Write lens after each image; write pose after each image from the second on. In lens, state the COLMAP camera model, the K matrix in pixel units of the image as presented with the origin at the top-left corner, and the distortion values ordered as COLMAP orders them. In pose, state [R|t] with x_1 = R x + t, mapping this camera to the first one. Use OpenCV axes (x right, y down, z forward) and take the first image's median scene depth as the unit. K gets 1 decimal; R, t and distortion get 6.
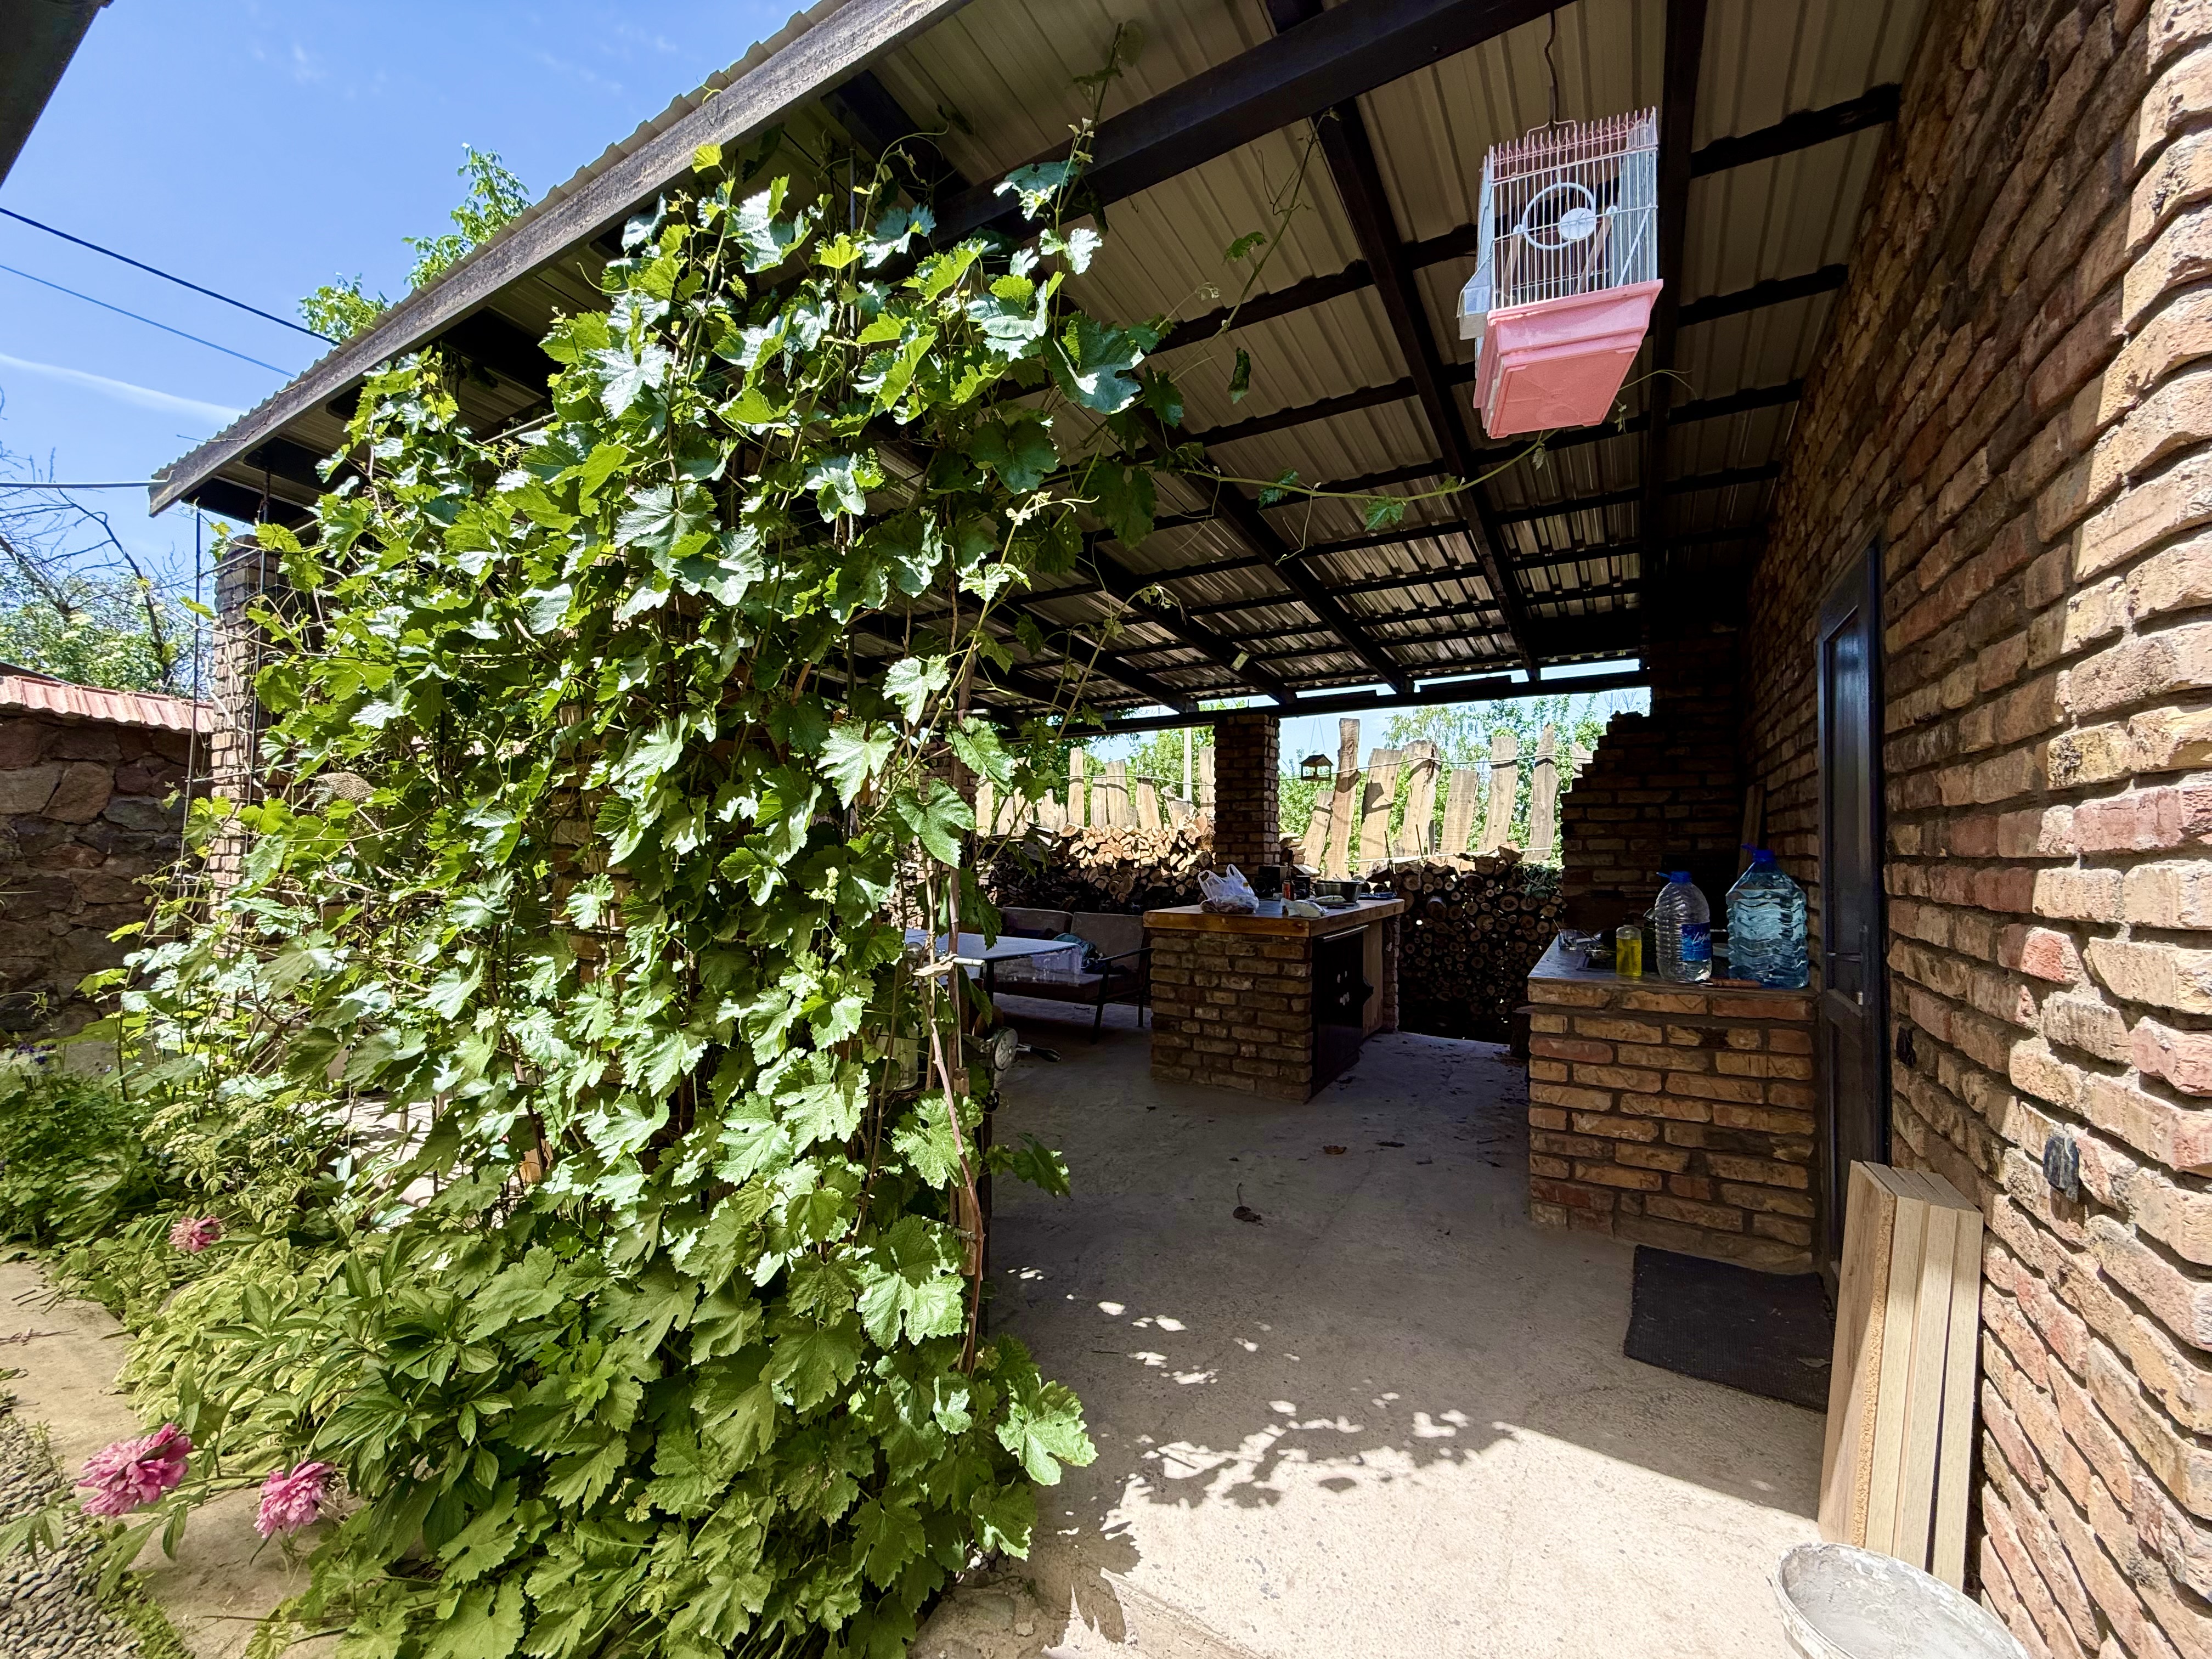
lens RADIAL K [[880.0, 0, 1091.5], [0, 880.0, 835.2], [0, 0, 1]] dist [0.000265, 0.000128]
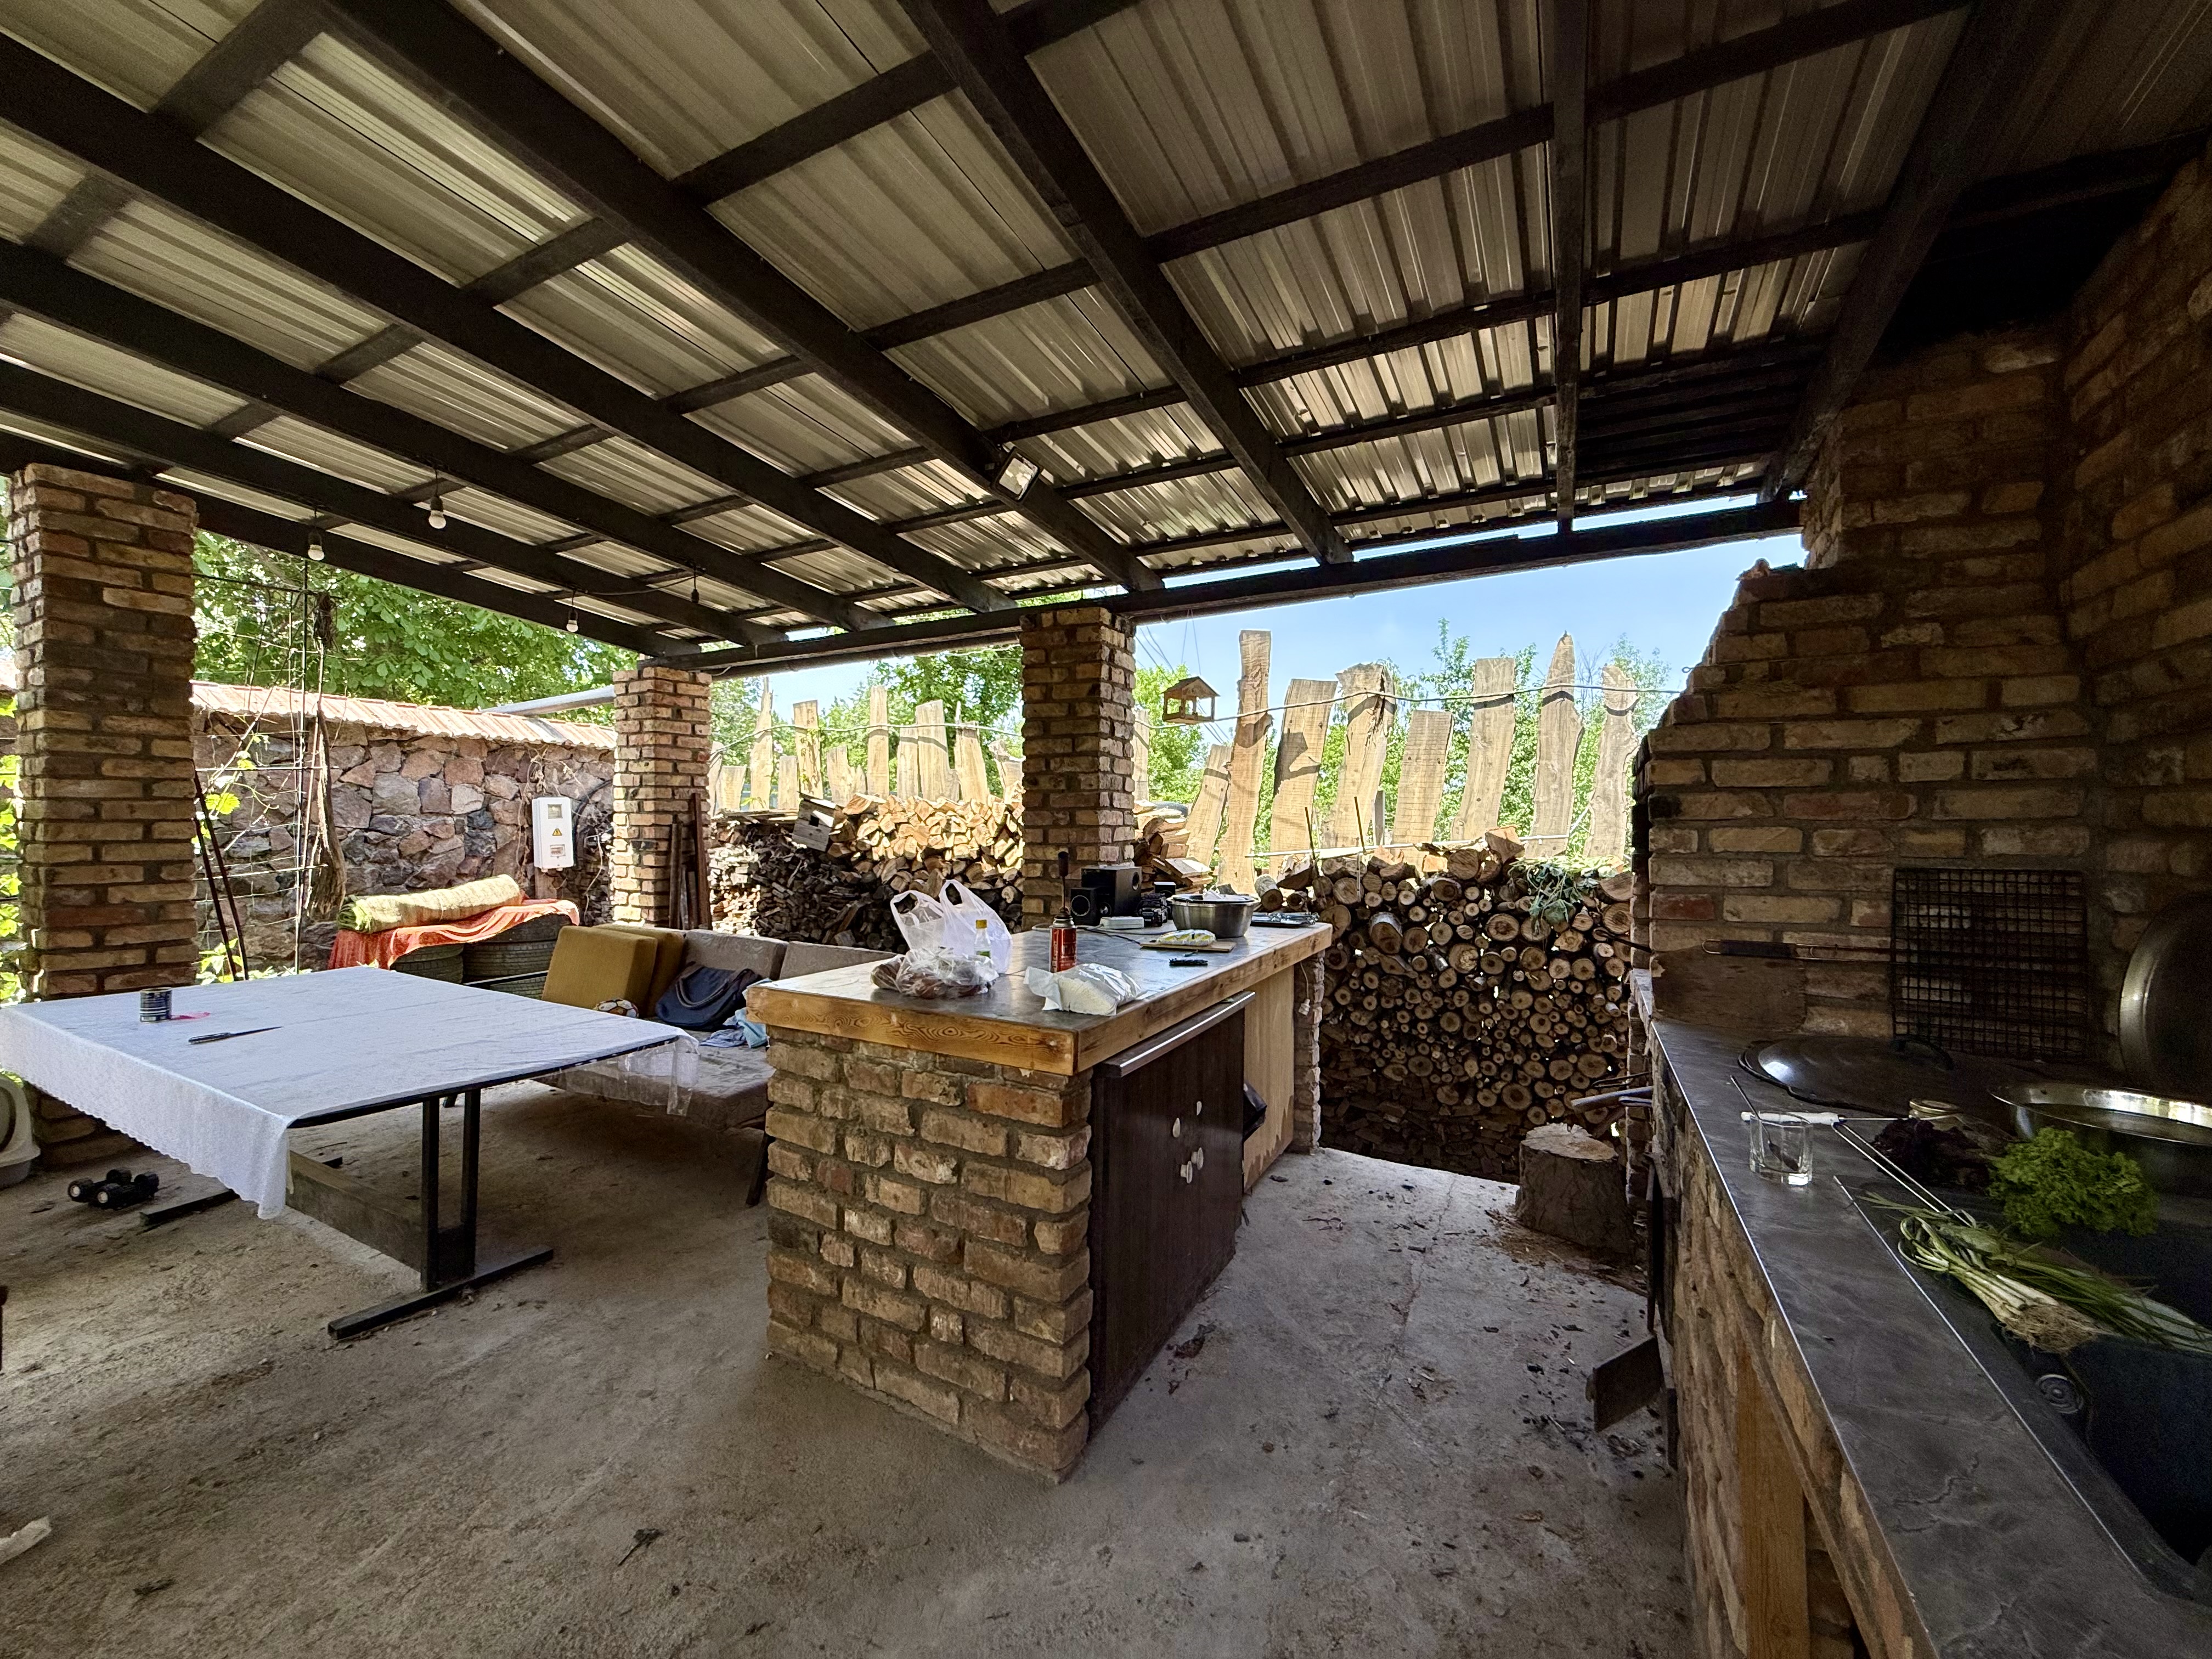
lens RADIAL K [[880.0, 0, 1101.3], [0, 880.0, 832.3], [0, 0, 1]] dist [0.000265, 0.000128]
pose [[0.998235, 0.001692, 0.059359, 0.155287], [-0.003310, 0.999626, 0.027157, -0.003652], [-0.059291, -0.027306, 0.997867, 0.395533]]
